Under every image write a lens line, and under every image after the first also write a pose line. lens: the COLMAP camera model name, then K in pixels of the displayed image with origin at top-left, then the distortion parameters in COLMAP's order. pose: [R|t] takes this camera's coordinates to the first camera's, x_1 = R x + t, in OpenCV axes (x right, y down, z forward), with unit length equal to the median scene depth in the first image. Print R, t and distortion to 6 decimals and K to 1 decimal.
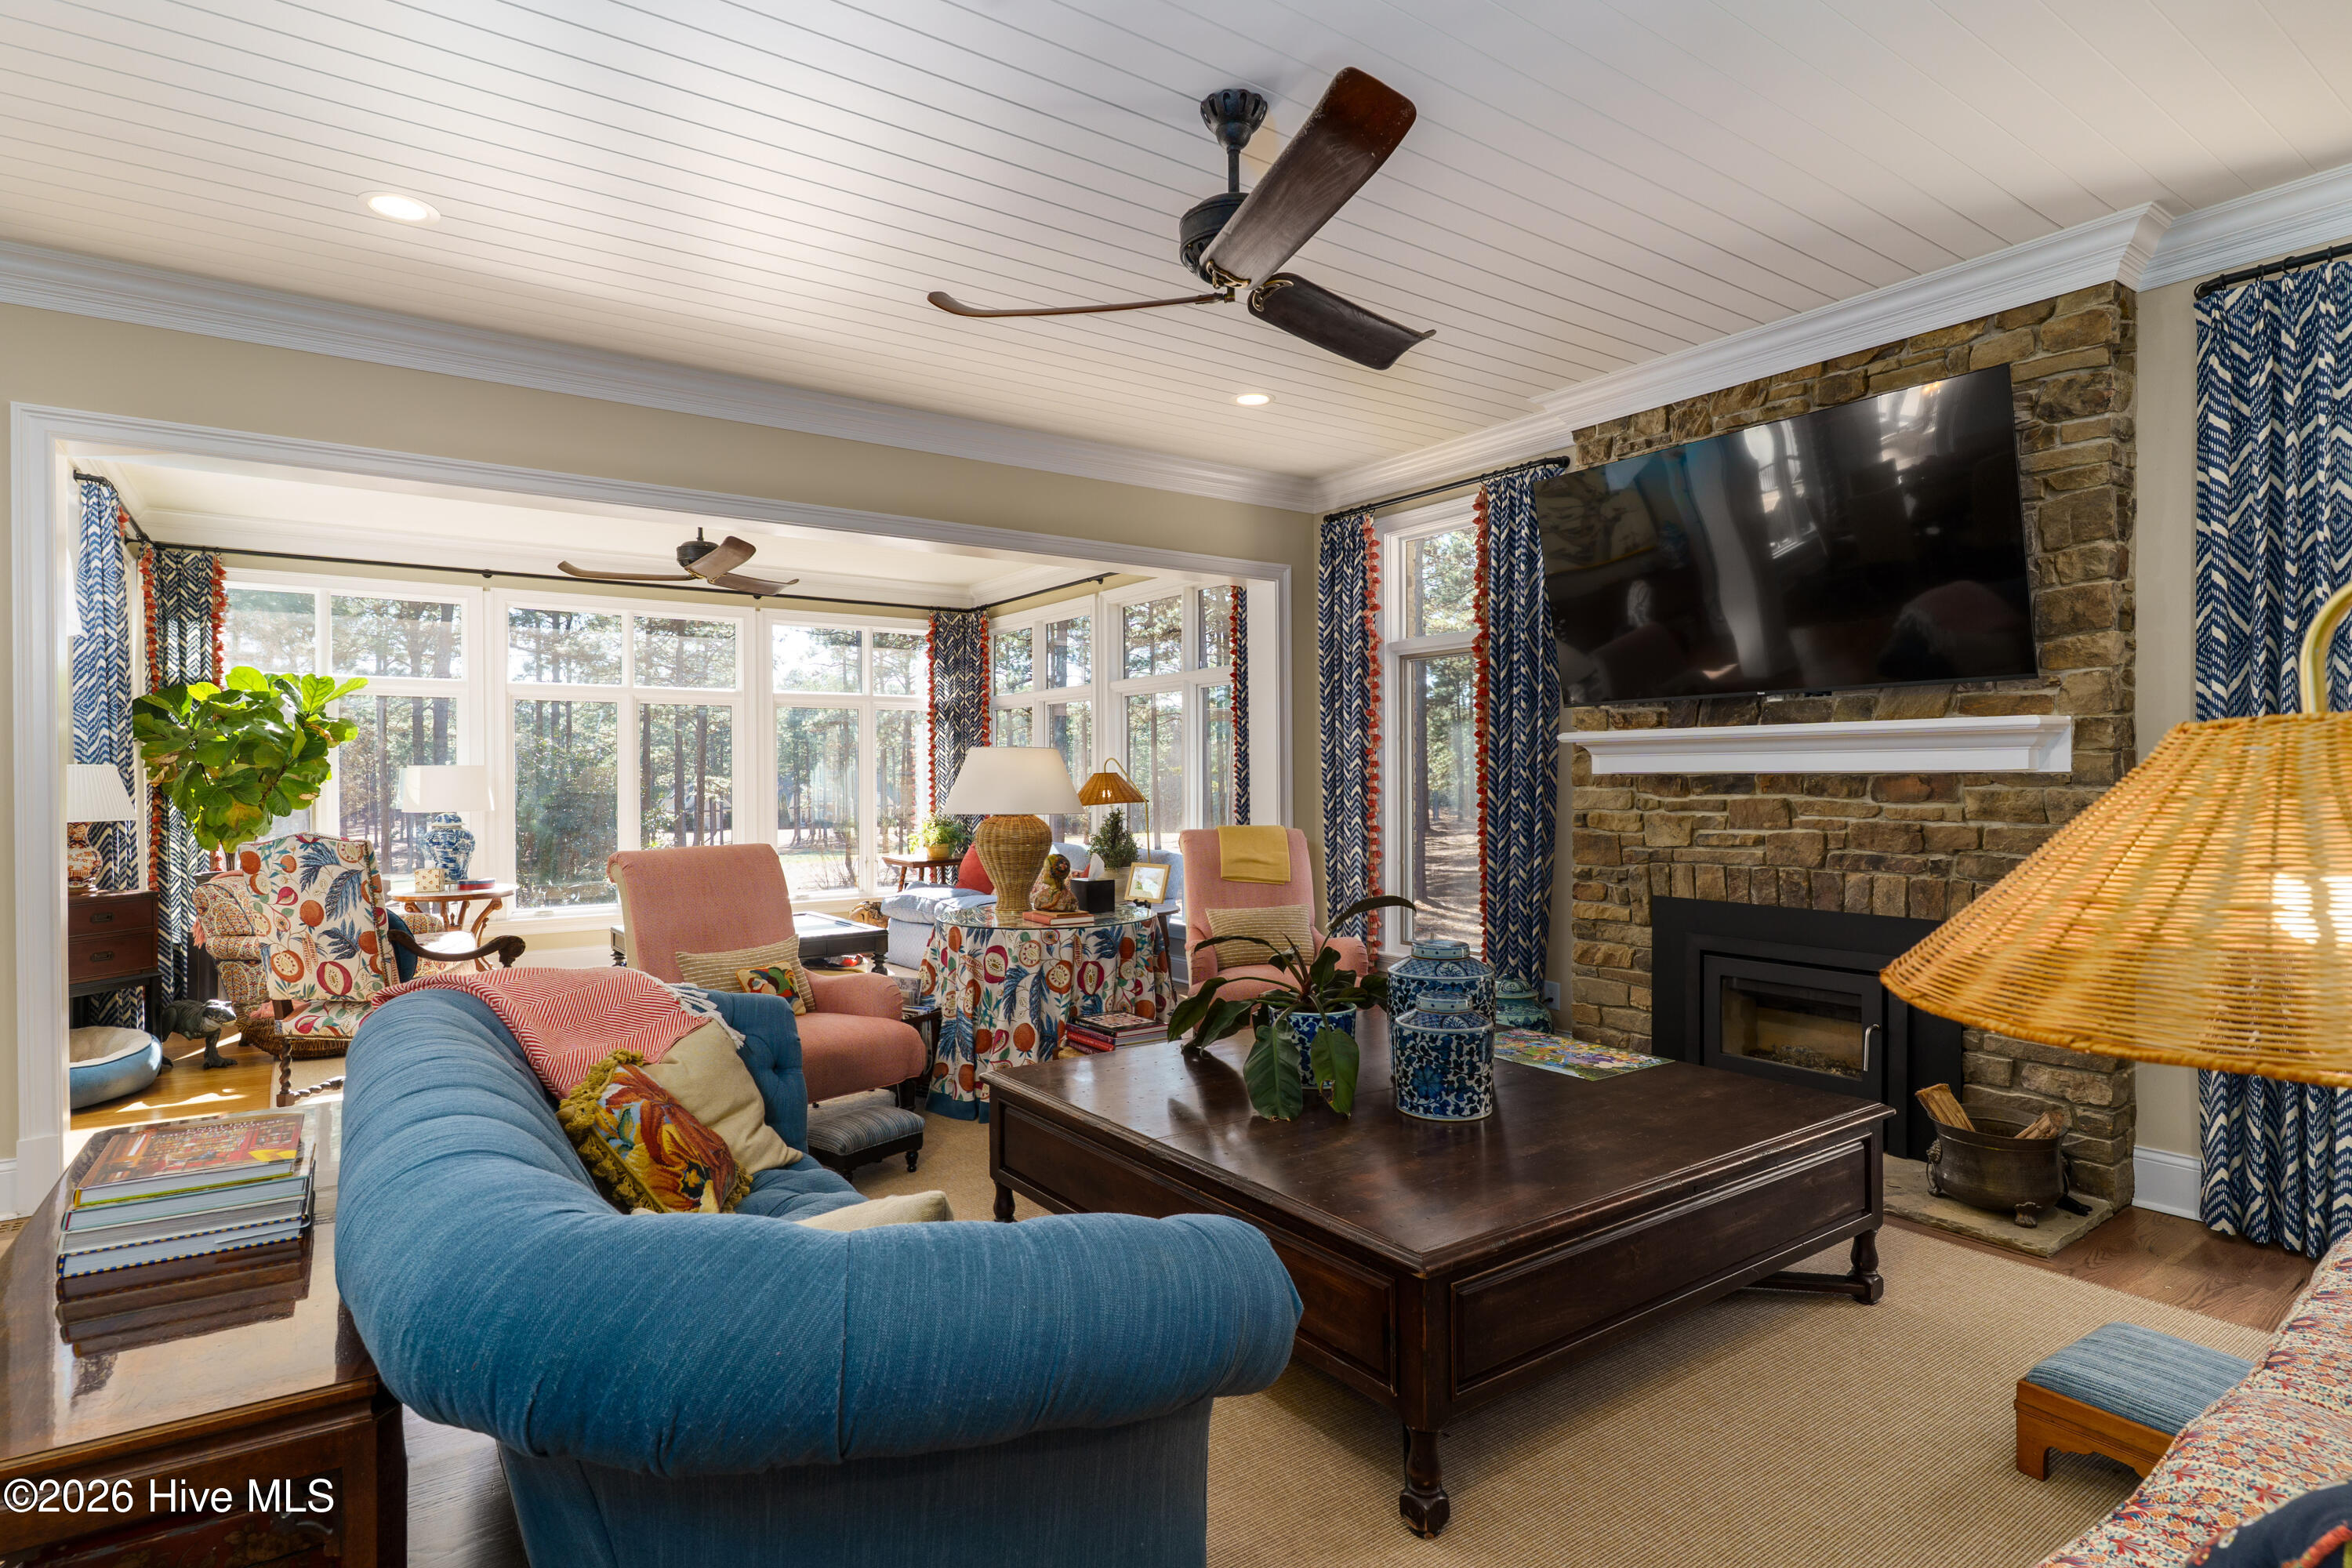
lens RADIAL K [[1144.6, 0, 1177.0], [0, 1144.6, 779.9], [0, 0, 1]] dist [0.013687, -0.001375]
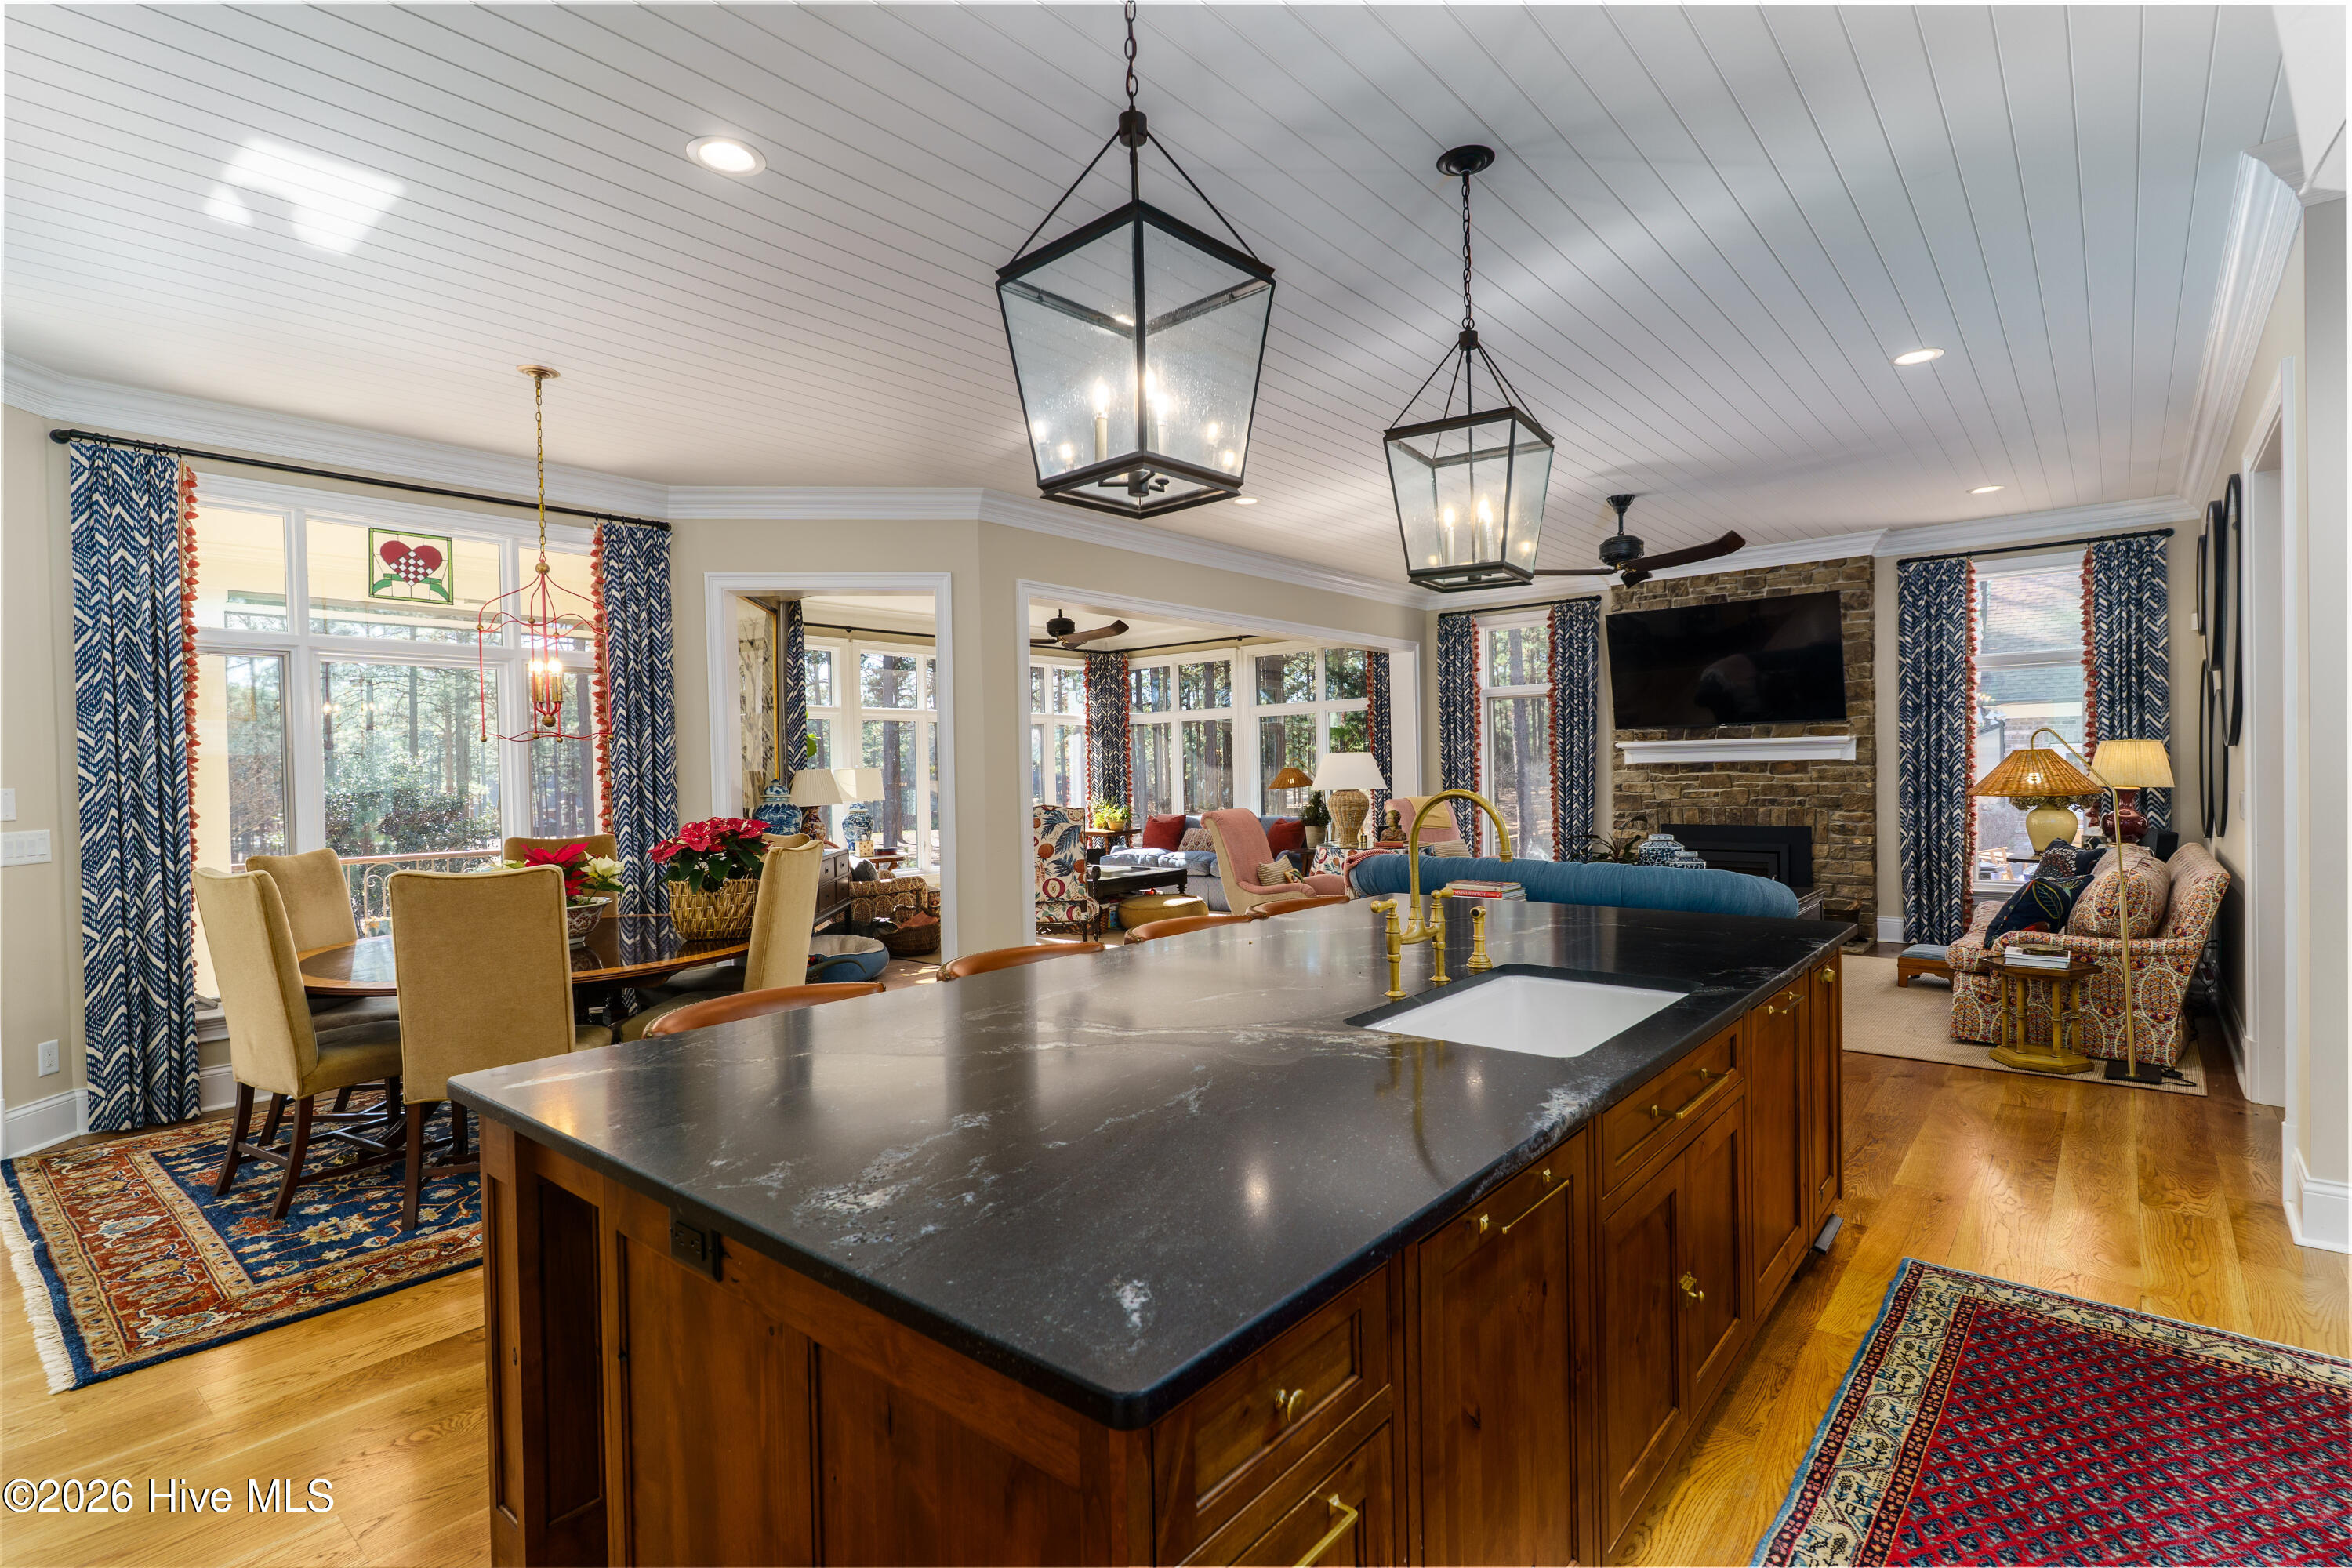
lens RADIAL K [[1121.6, 0, 1176.0], [0, 1121.6, 784.0], [0, 0, 1]] dist [0.001617, -0.000034]
pose [[0.976234, -0.021335, 0.215665, -0.800276], [0.019043, 0.999738, 0.012700, -0.009365], [-0.215879, -0.008291, 0.976385, -0.699933]]
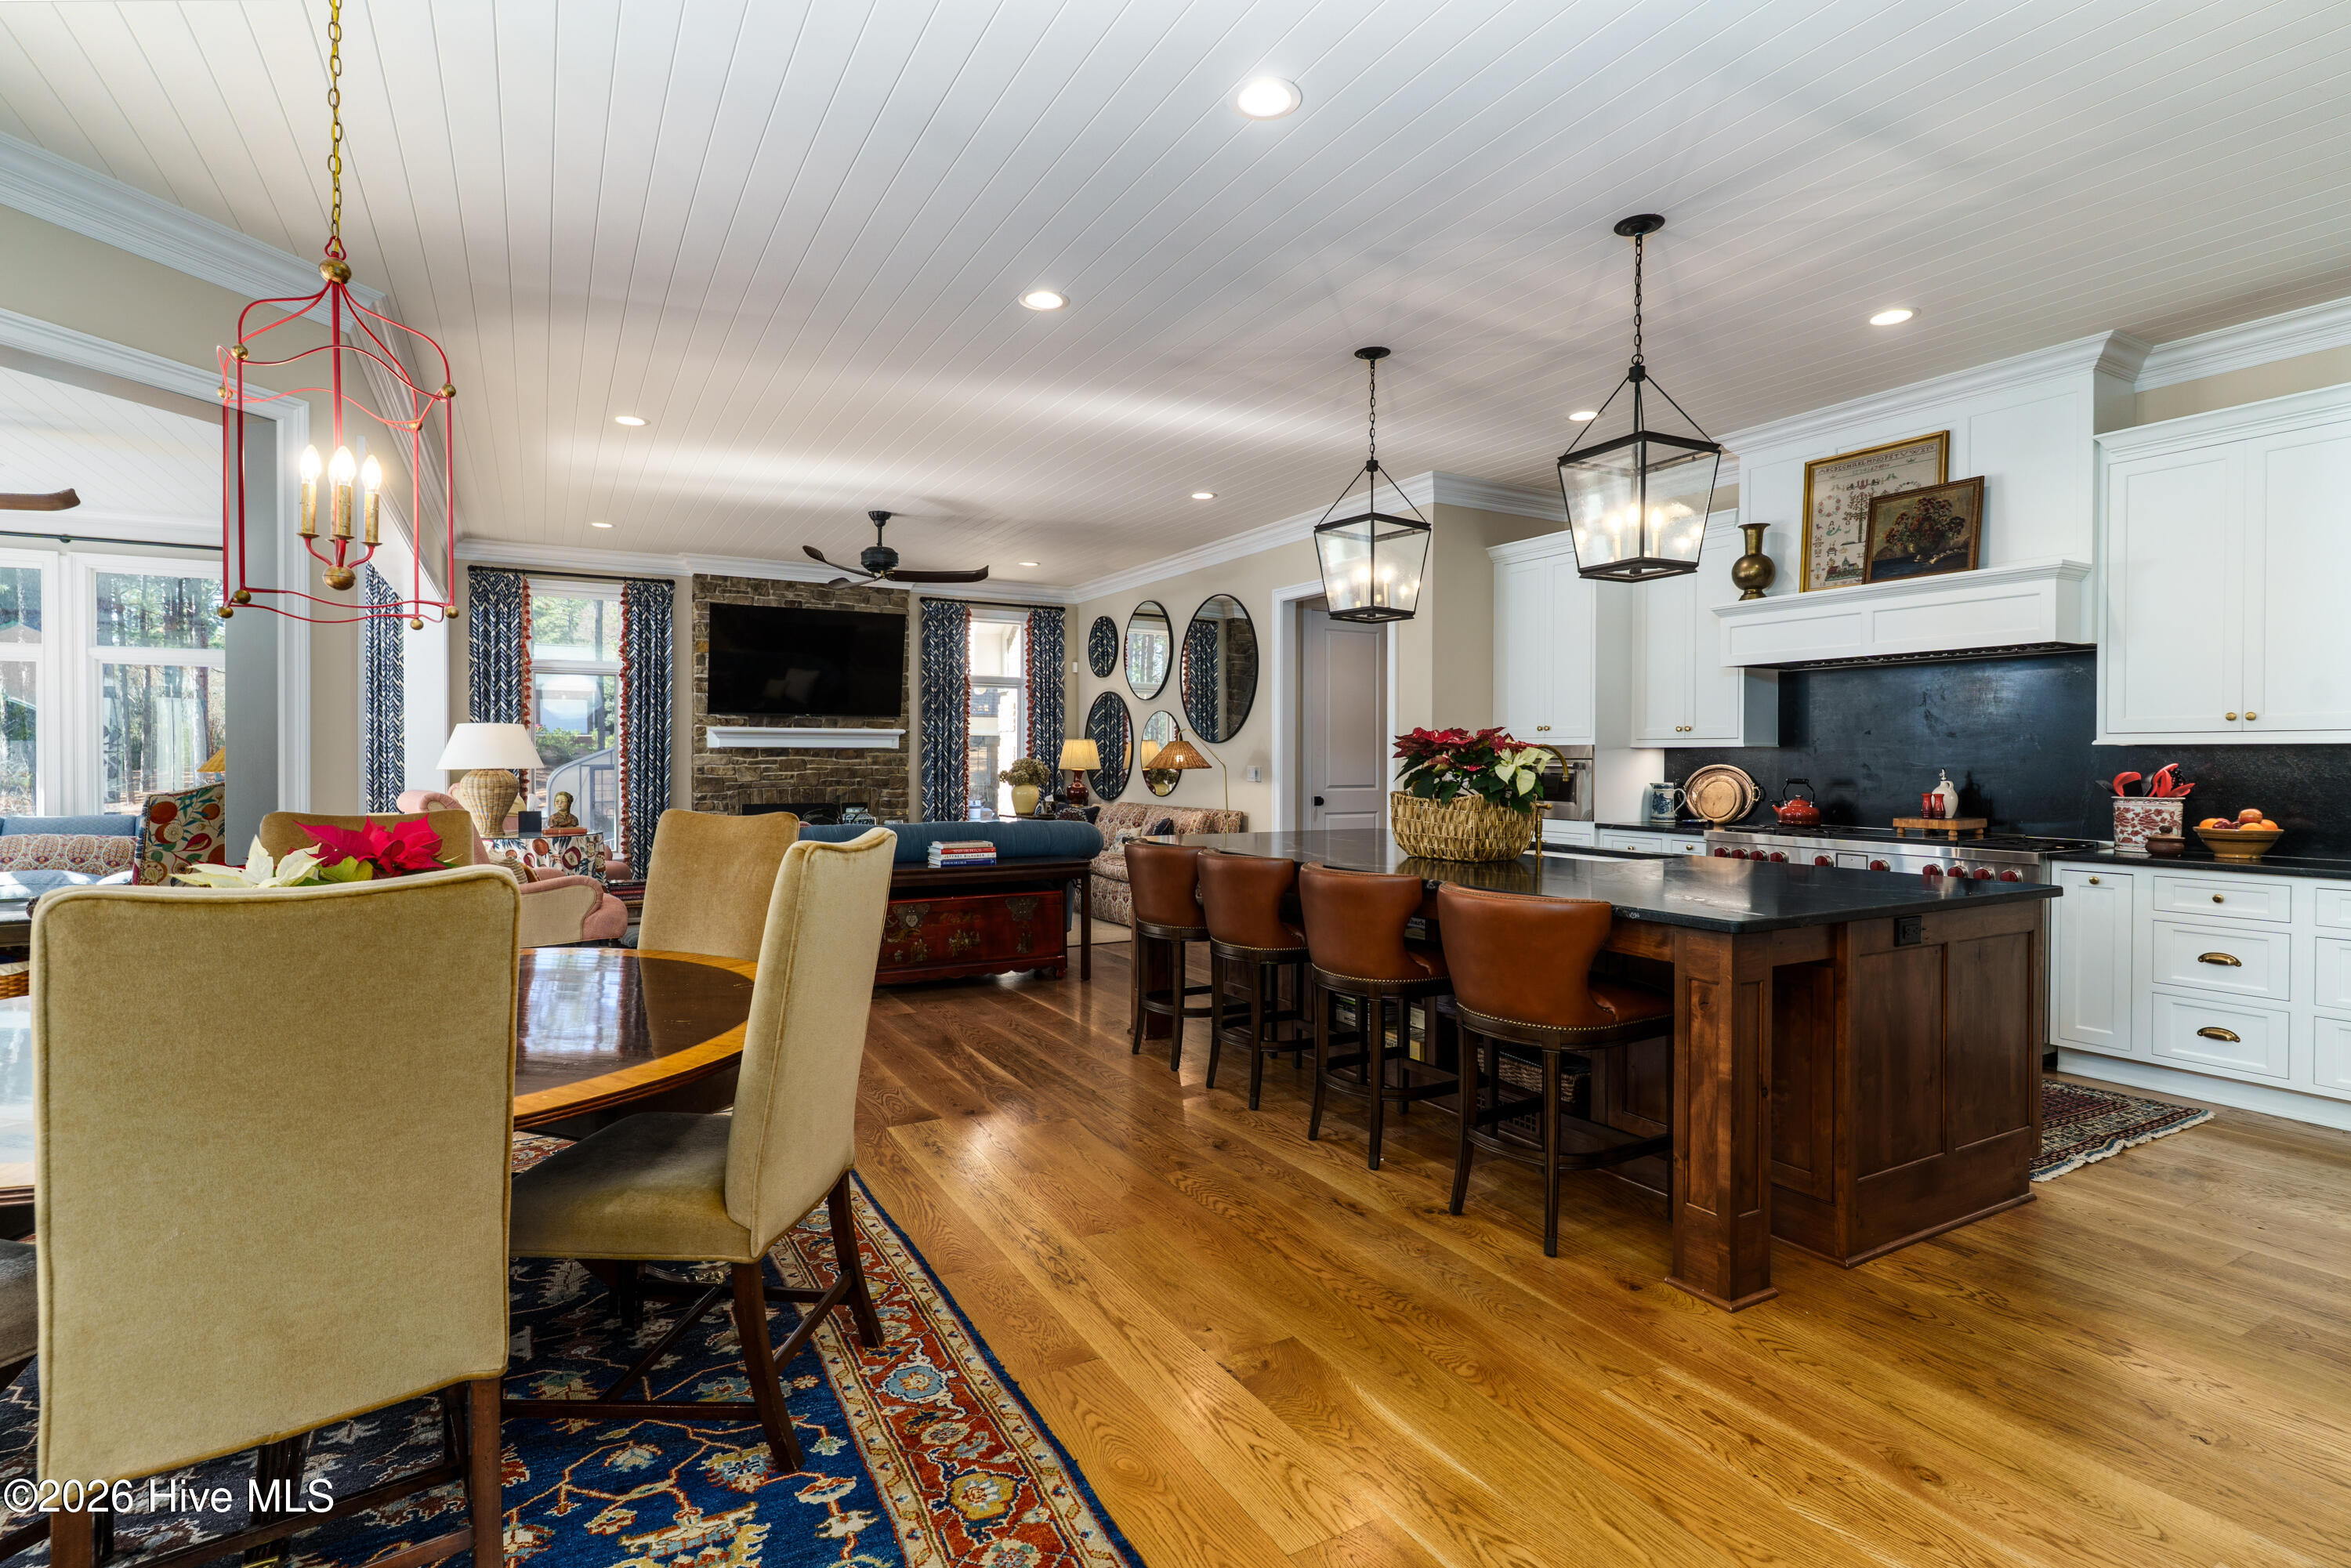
lens RADIAL K [[1138.1, 0, 1180.3], [0, 1138.1, 765.6], [0, 0, 1]] dist [0.000957, -0.000272]
pose [[0.135307, -0.005833, 0.990787, -1.522850], [-0.000539, 0.999982, 0.005960, 0.014532], [-0.990804, -0.001340, 0.135301, -0.093073]]
